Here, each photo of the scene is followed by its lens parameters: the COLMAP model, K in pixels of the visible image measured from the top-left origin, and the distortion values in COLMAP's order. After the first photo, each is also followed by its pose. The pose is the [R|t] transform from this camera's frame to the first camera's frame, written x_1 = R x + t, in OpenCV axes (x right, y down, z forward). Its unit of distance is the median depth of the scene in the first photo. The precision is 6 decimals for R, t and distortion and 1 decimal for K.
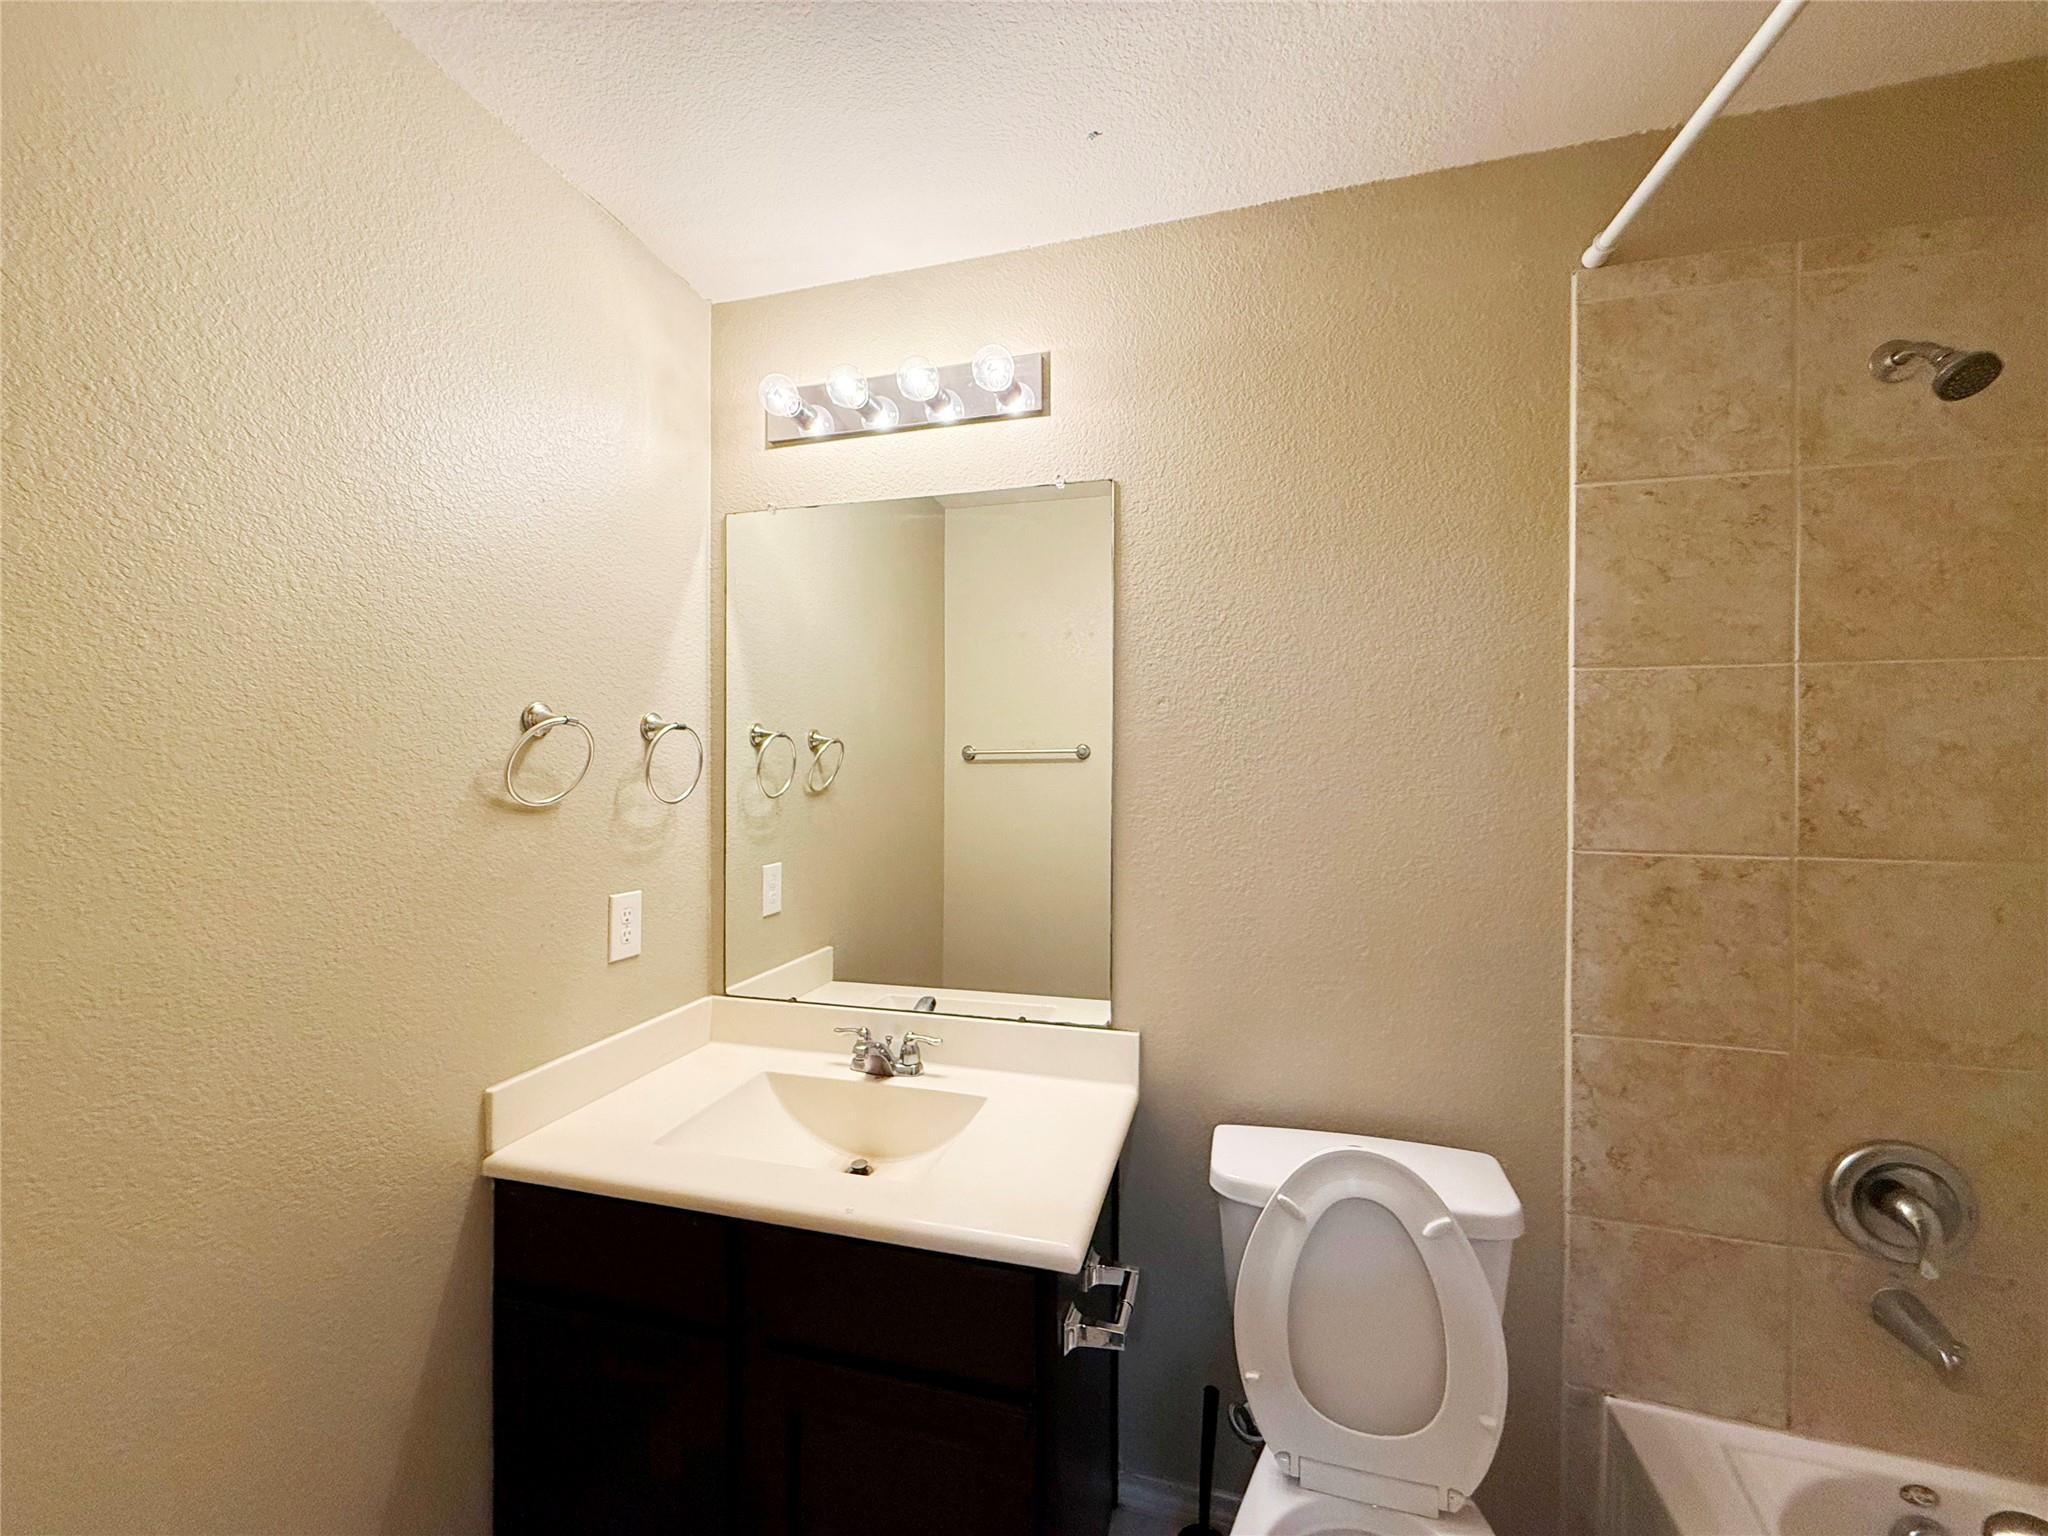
lens RADIAL K [[816.6, 0, 1026.4], [0, 816.6, 765.6], [0, 0, 1]] dist [0.000956, -0.000416]
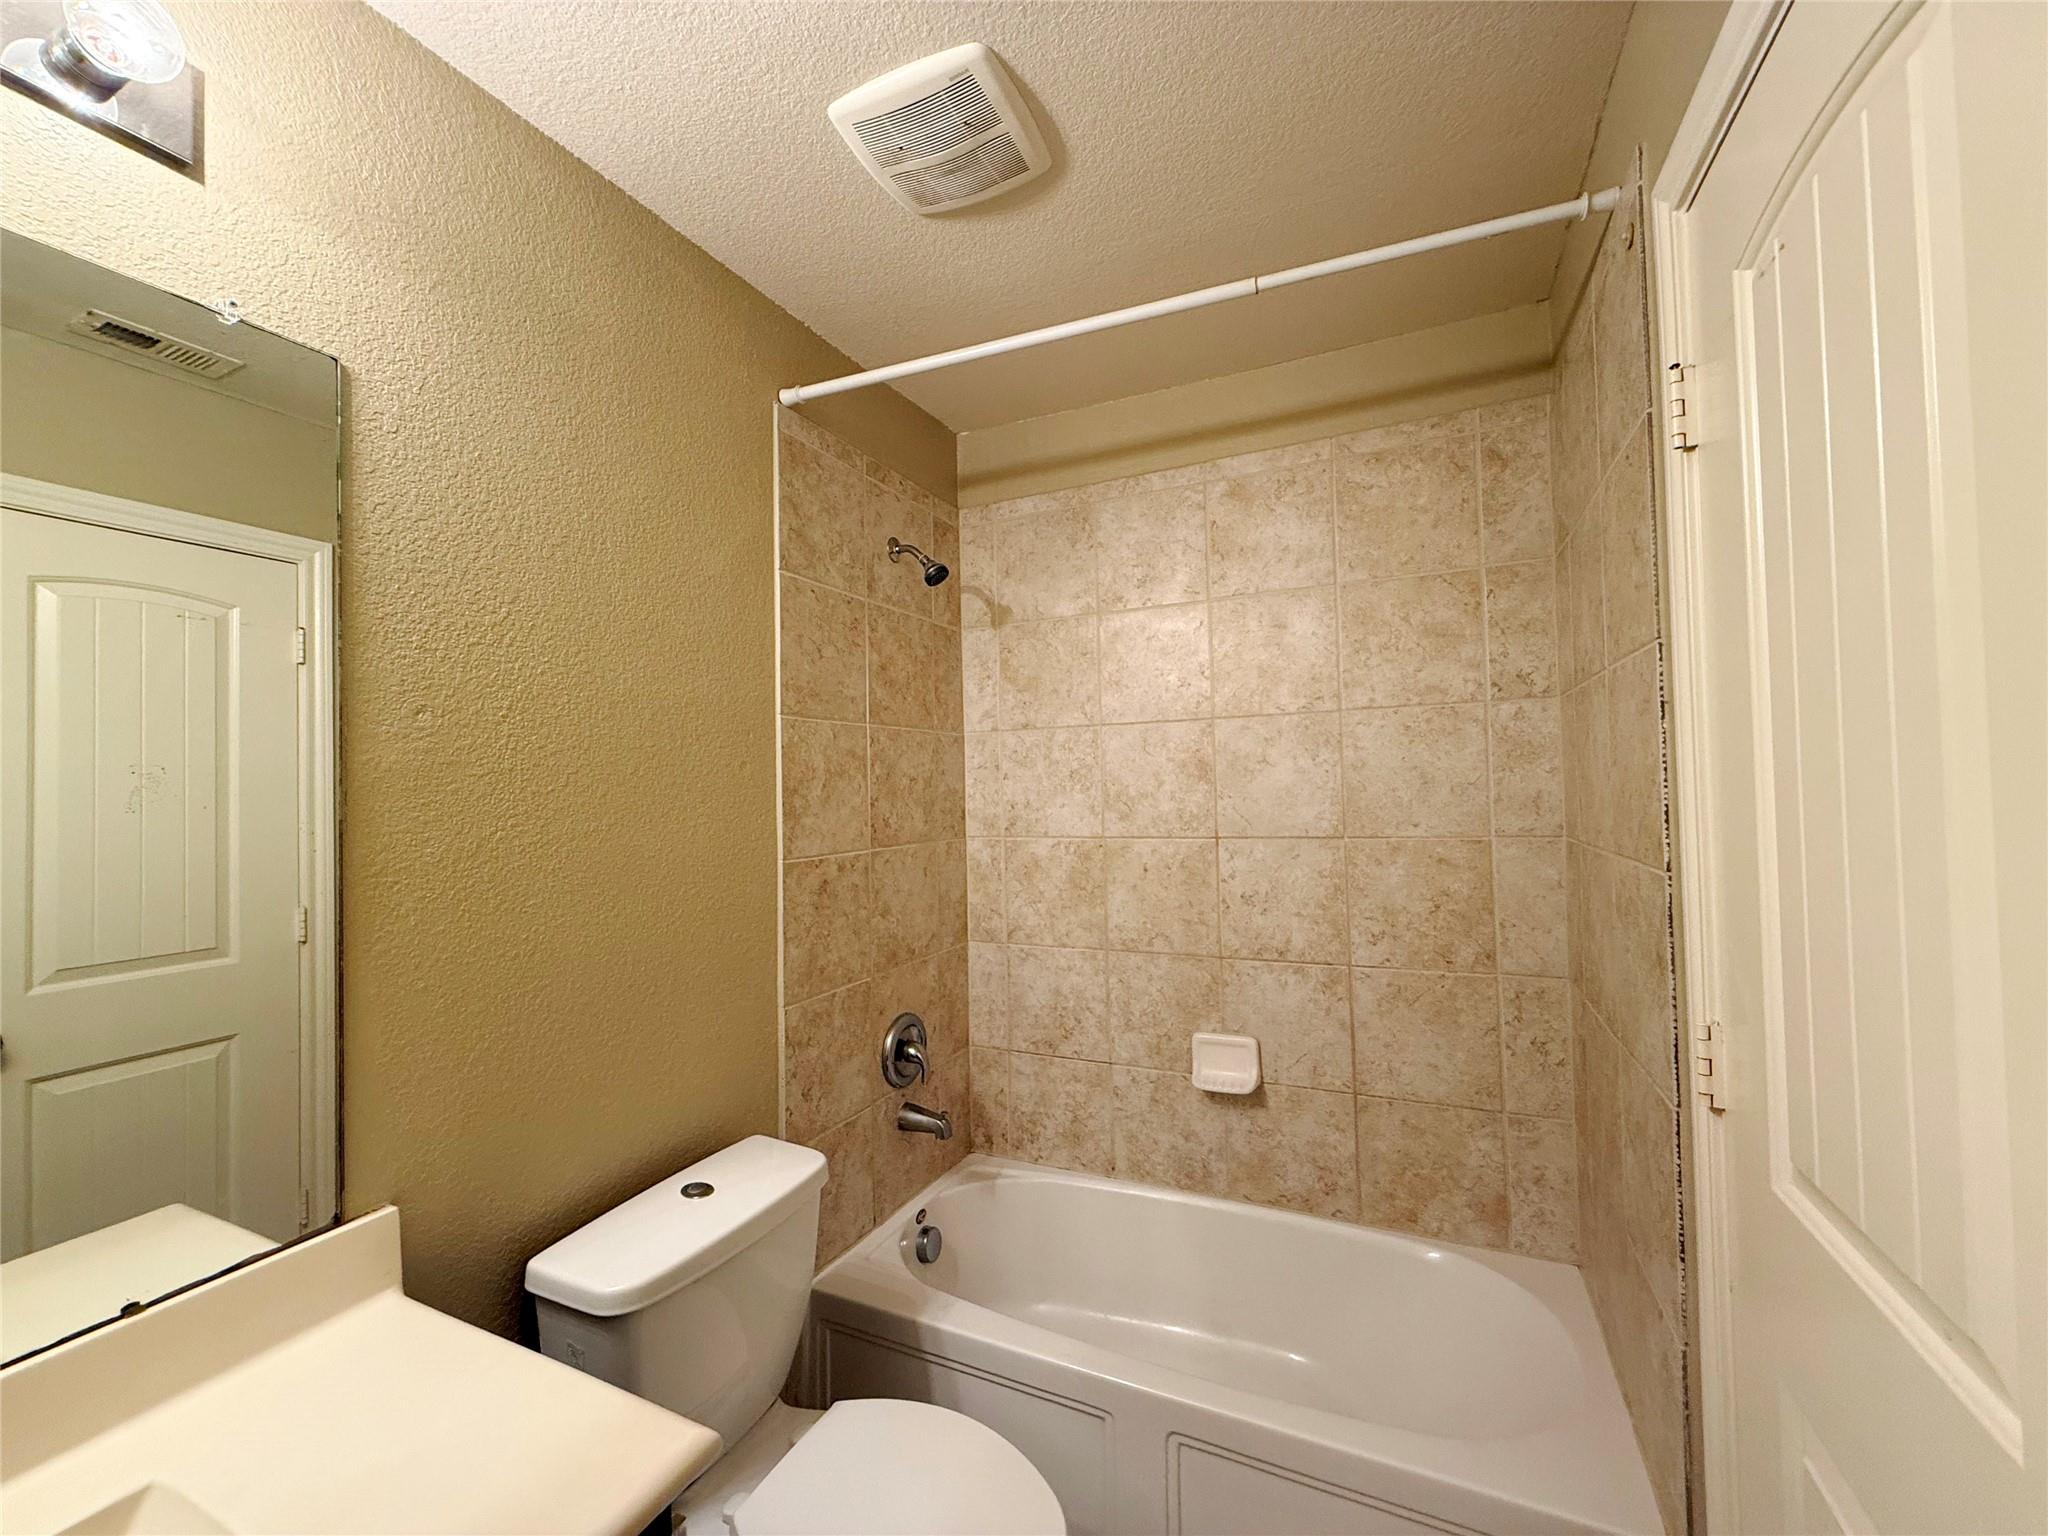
lens RADIAL K [[816.6, 0, 1025.6], [0, 816.6, 763.4], [0, 0, 1]] dist [0.000956, -0.000416]
pose [[0.167657, 0.018553, 0.985671, -0.513743], [0.015094, 0.999657, -0.021384, -0.013232], [-0.985730, 0.018463, 0.167320, 0.433290]]
